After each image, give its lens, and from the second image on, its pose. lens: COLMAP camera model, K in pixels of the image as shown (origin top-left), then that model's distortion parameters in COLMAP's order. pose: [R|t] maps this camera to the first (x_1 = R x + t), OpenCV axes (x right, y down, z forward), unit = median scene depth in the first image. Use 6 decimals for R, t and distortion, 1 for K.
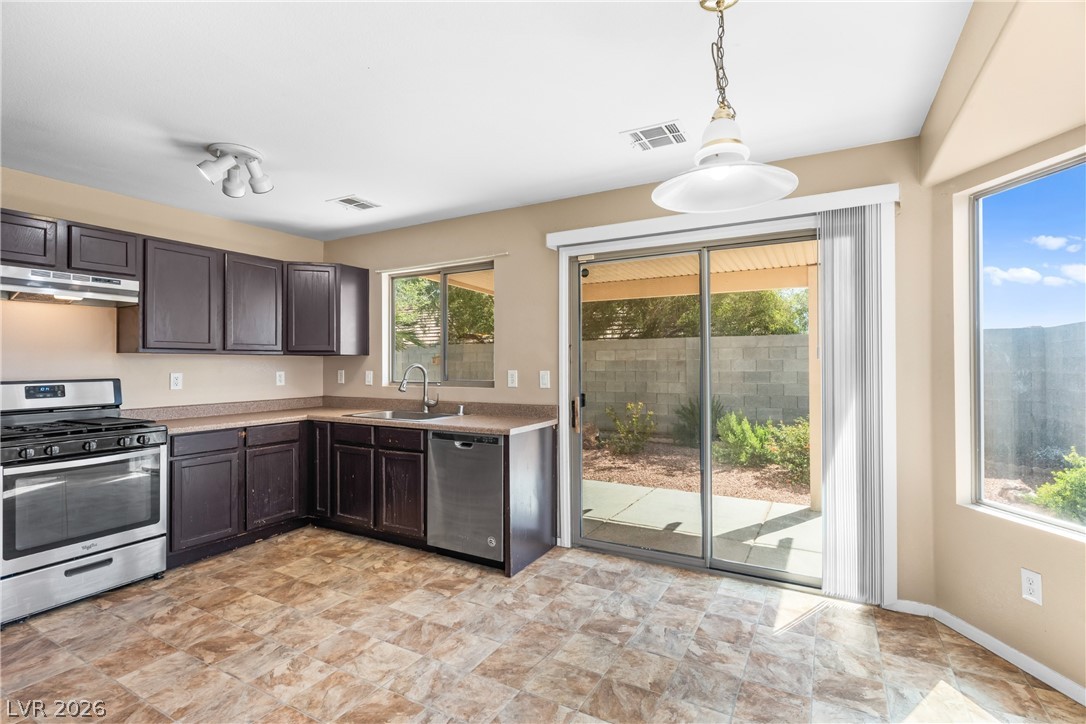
lens RADIAL K [[512.2, 0, 545.0], [0, 512.2, 358.8], [0, 0, 1]] dist [0.000920, -0.000150]
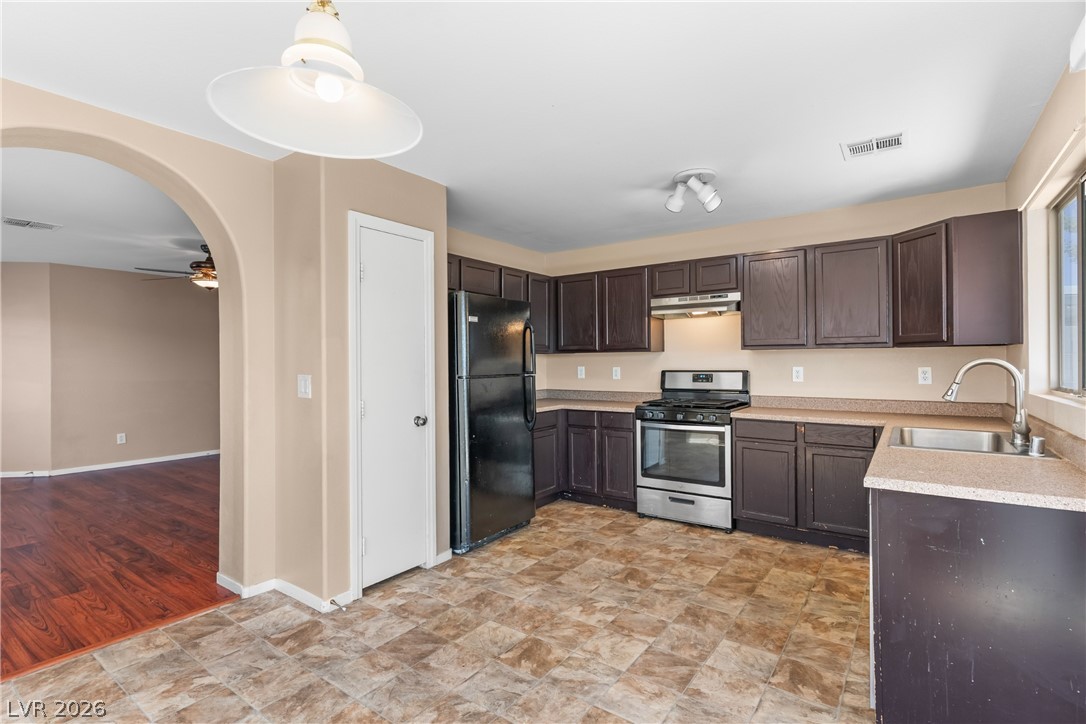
lens RADIAL K [[512.2, 0, 545.0], [0, 512.2, 358.8], [0, 0, 1]] dist [0.000920, -0.000150]
pose [[-0.119019, -0.000589, -0.992892, 0.532284], [0.016409, 0.999862, -0.002560, 0.005567], [0.992756, -0.016597, -0.118993, 0.731414]]
